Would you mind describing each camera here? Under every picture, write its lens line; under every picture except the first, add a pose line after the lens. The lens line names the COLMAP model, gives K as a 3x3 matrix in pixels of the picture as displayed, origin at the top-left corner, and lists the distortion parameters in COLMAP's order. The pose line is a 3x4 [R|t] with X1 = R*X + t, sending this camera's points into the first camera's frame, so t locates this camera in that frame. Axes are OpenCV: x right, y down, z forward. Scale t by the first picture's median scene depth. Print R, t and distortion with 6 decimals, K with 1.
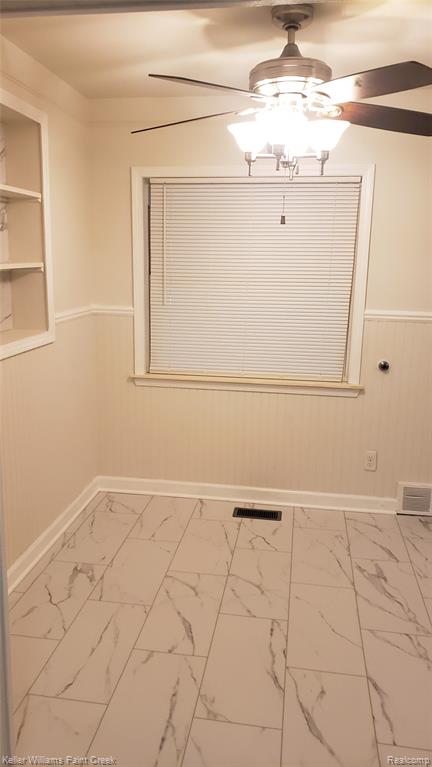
lens RADIAL K [[598.0, 0, 214.3], [0, 598.0, 382.3], [0, 0, 1]] dist [0.009743, -0.009164]
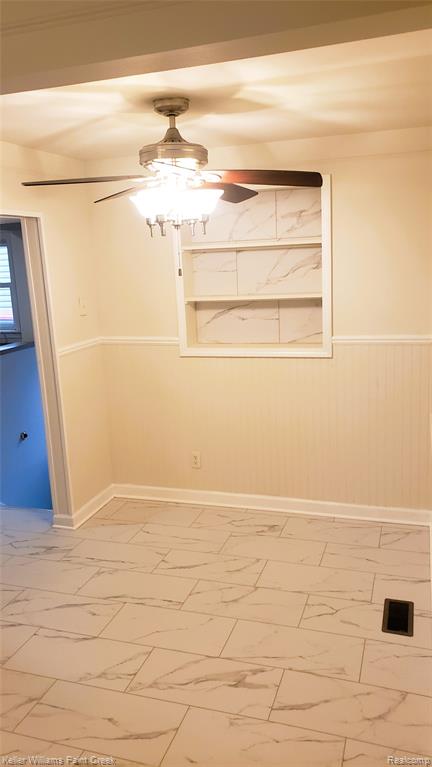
lens RADIAL K [[598.0, 0, 214.9], [0, 598.0, 384.5], [0, 0, 1]] dist [0.009743, -0.009164]
pose [[-0.157796, 0.201837, -0.966624, 1.031320], [-0.172451, 0.958212, 0.228232, -0.272626], [0.972297, 0.202709, -0.116395, 0.992063]]
